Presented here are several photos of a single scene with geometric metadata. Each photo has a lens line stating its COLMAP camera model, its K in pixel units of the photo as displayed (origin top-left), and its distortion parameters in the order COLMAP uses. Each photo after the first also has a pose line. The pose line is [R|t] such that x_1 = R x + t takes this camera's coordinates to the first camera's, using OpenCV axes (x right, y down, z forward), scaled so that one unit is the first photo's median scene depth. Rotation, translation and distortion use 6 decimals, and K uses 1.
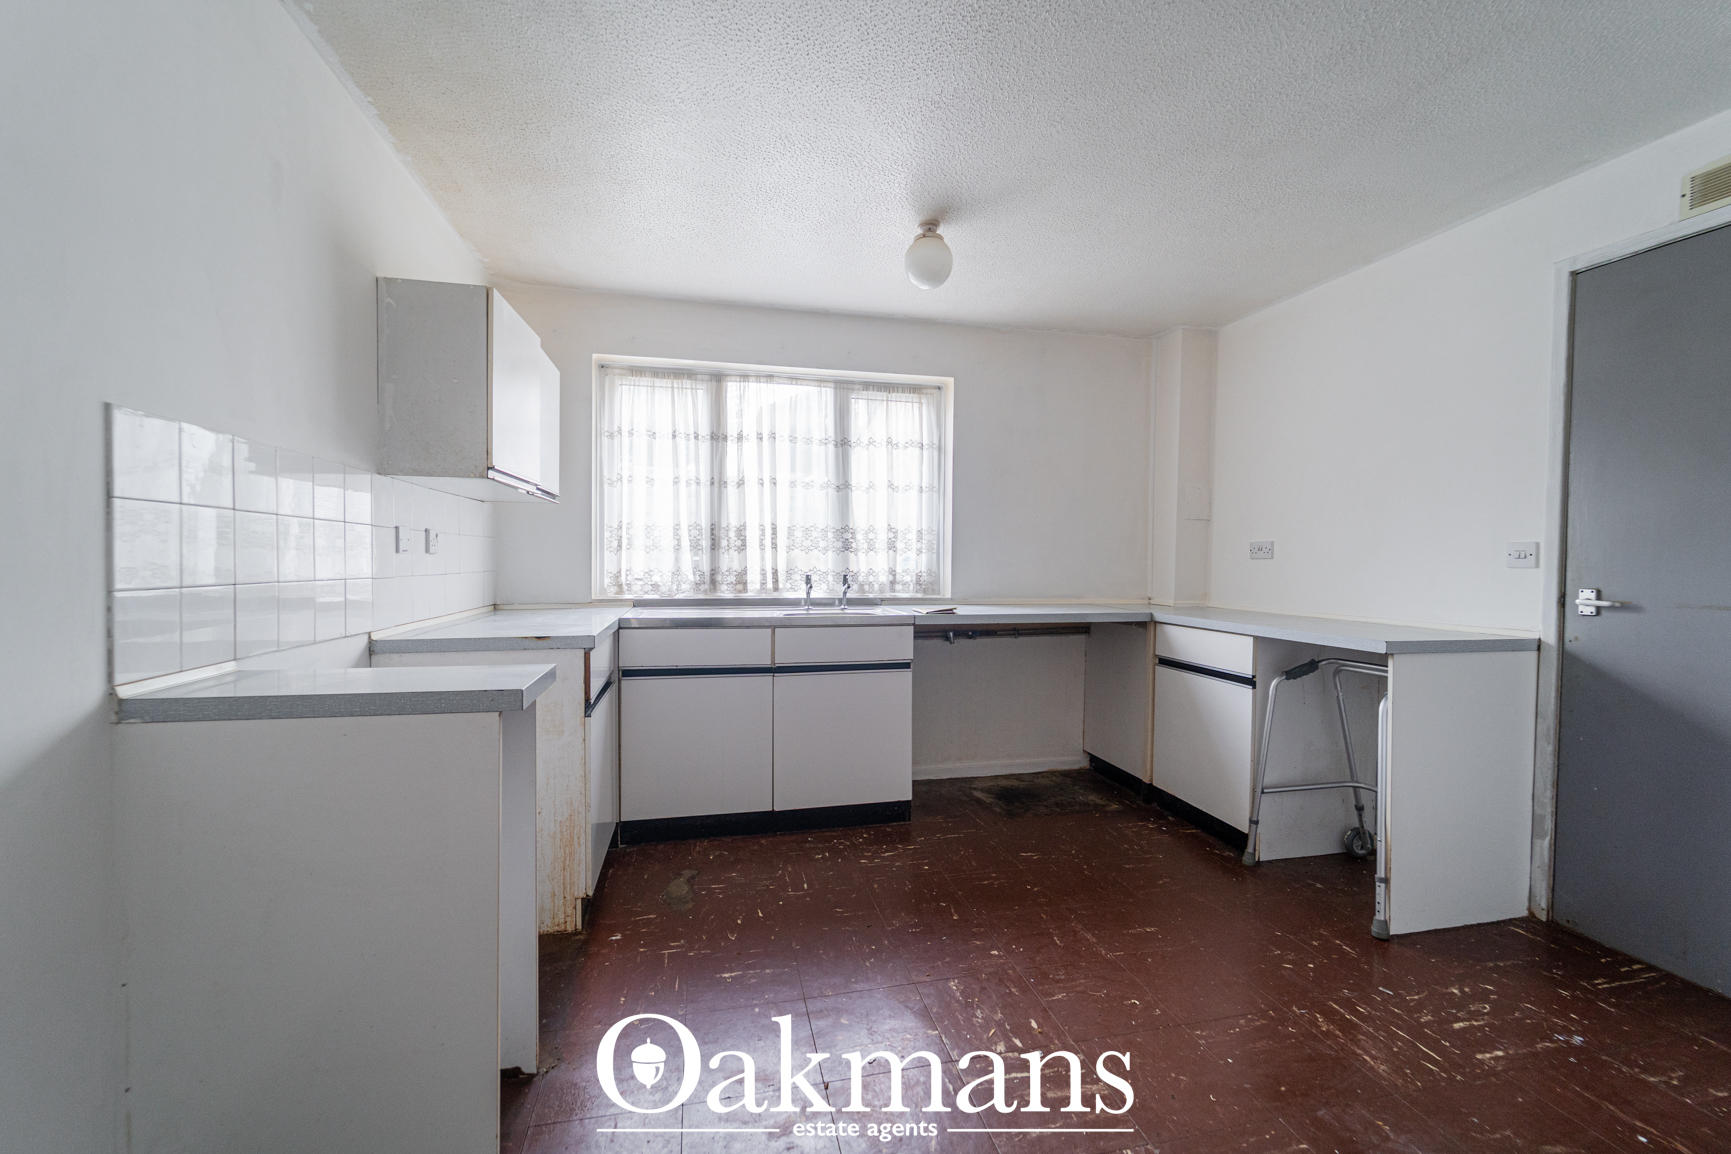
lens RADIAL K [[700.2, 0, 868.7], [0, 700.2, 570.3], [0, 0, 1]] dist [0.001681, 0.000179]
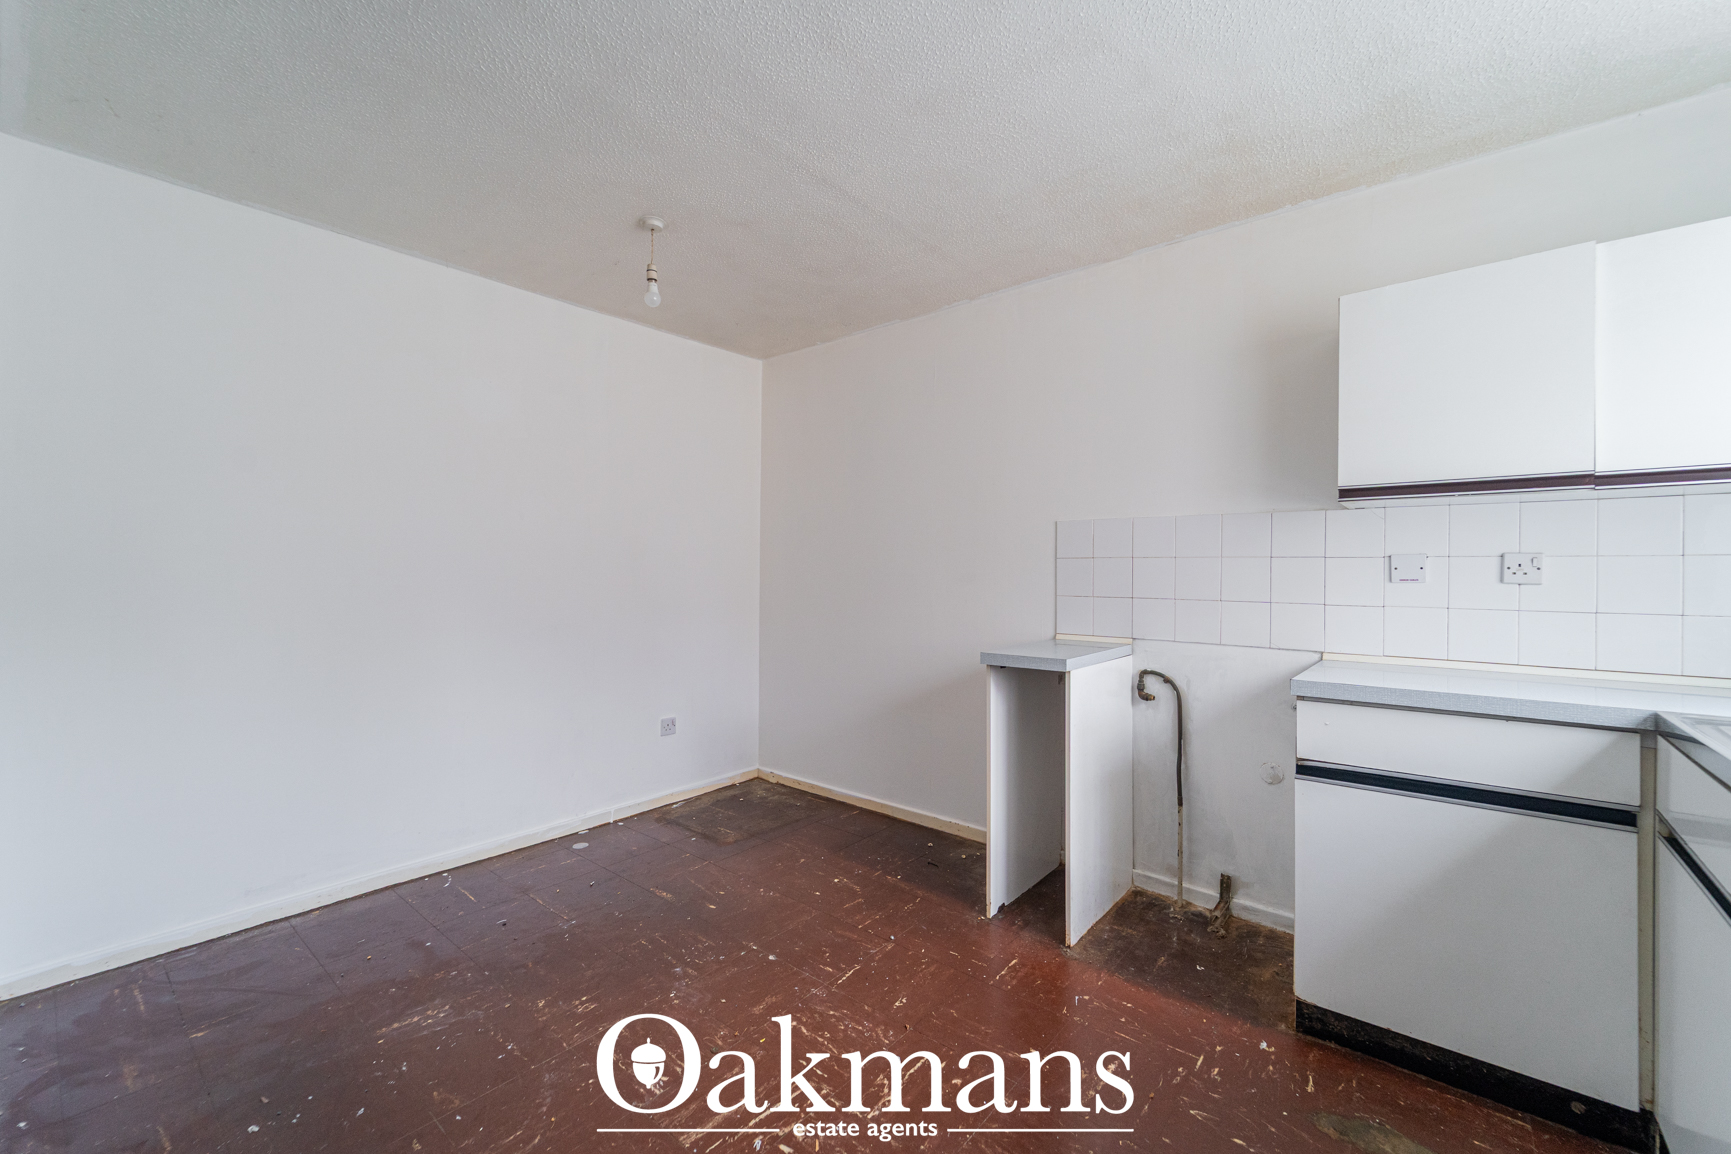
lens RADIAL K [[700.2, 0, 868.7], [0, 700.2, 570.3], [0, 0, 1]] dist [0.001681, 0.000179]
pose [[-0.797320, -0.014331, -0.603386, 0.315946], [-0.020830, 0.999776, 0.003780, -0.018085], [0.603197, 0.015582, -0.797440, 0.834742]]
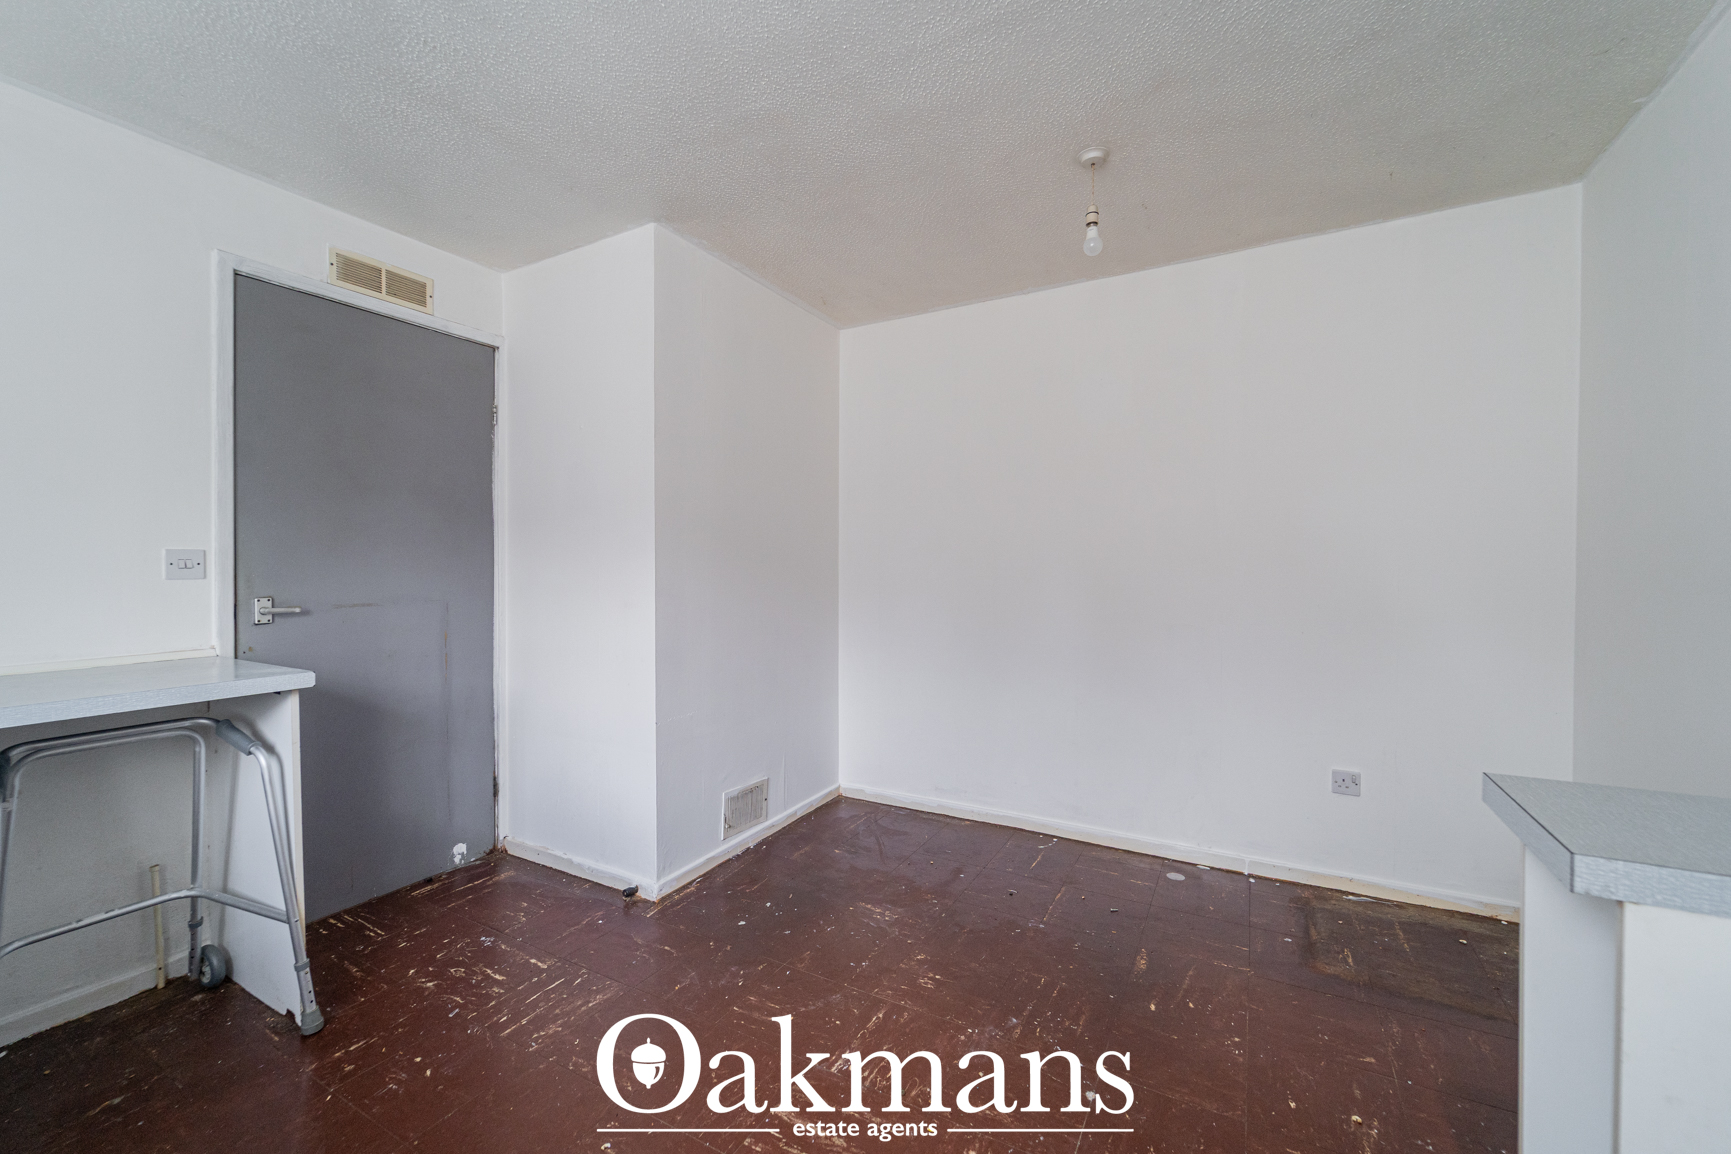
lens RADIAL K [[700.2, 0, 868.7], [0, 700.2, 570.3], [0, 0, 1]] dist [0.001681, 0.000179]
pose [[-0.736277, -0.017227, 0.676461, -0.186947], [0.003371, 0.999570, 0.029124, -0.024713], [-0.676672, 0.023724, -0.735902, 0.717771]]
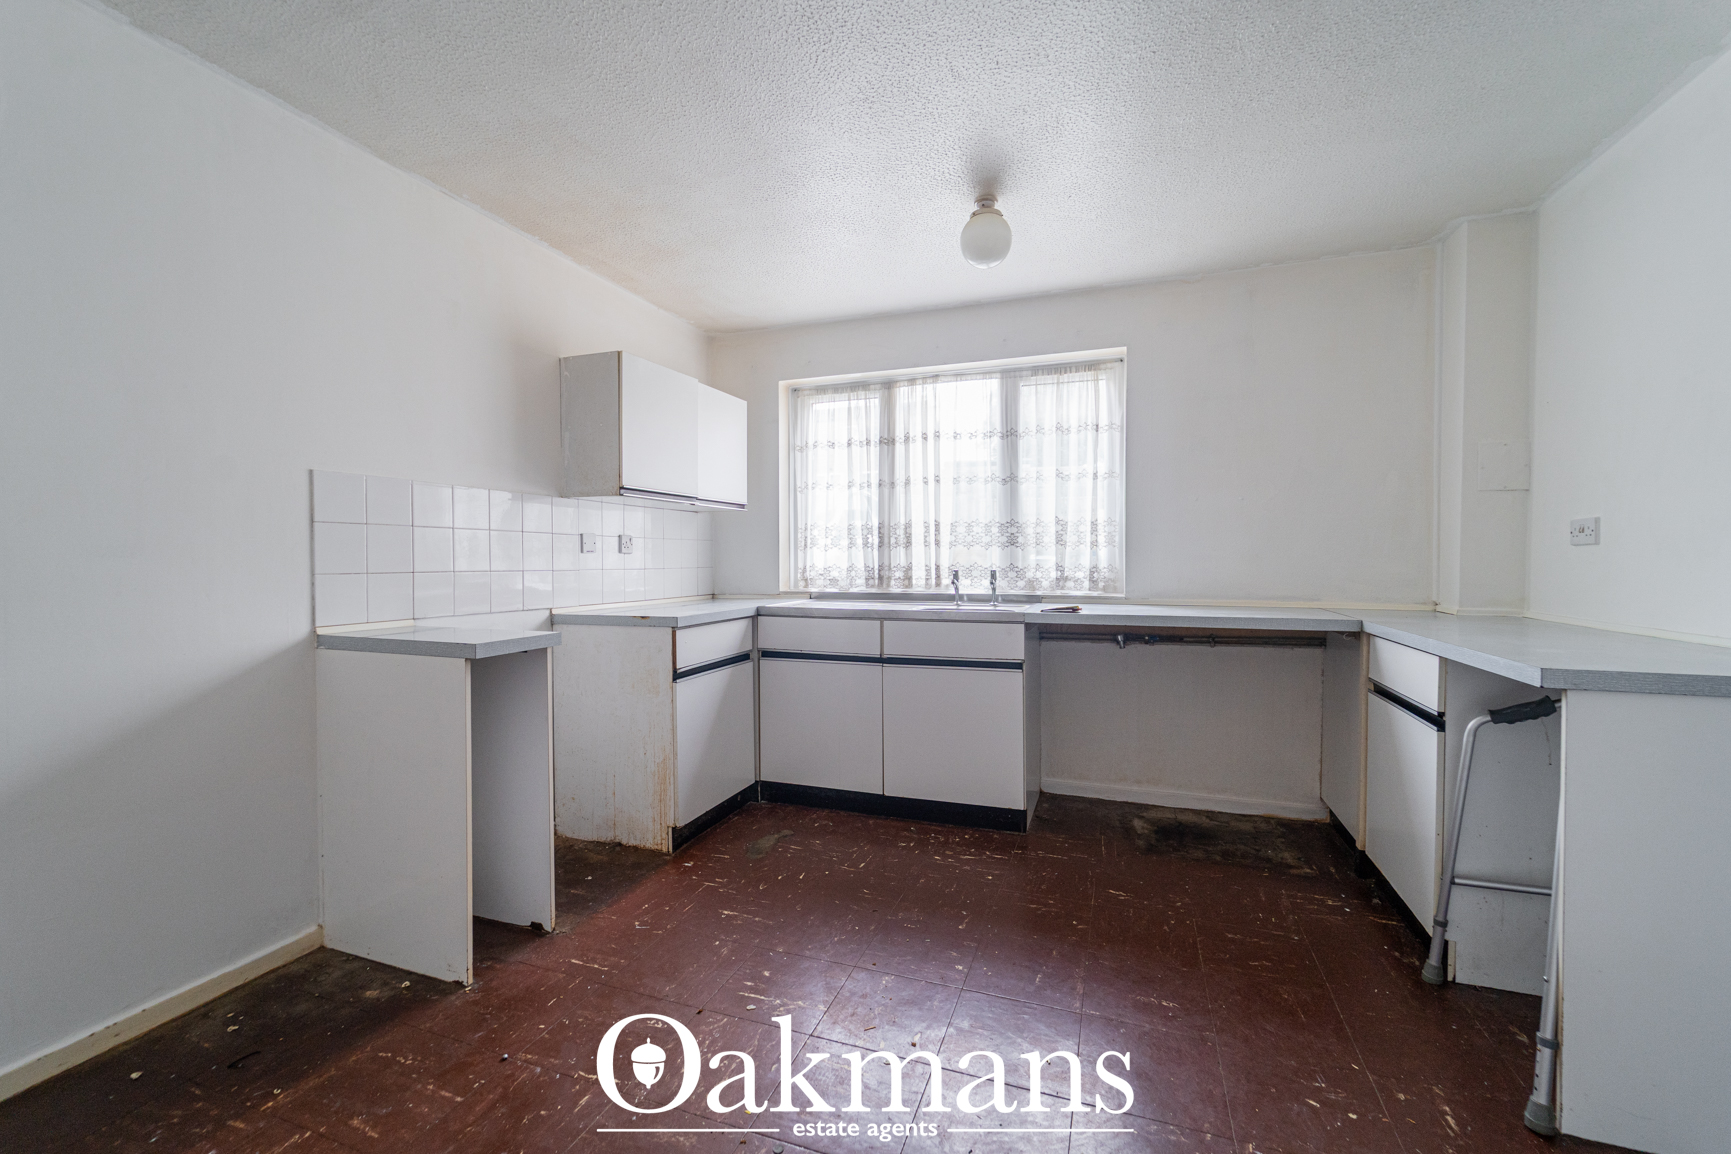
lens RADIAL K [[717.8, 0, 868.9], [0, 717.8, 568.6], [0, 0, 1]] dist [0.001421, -0.000026]
pose [[0.839785, -0.002671, -0.542913, 0.357783], [0.000685, 0.999992, -0.003860, 0.007575], [0.542919, 0.002870, 0.839780, 0.071362]]
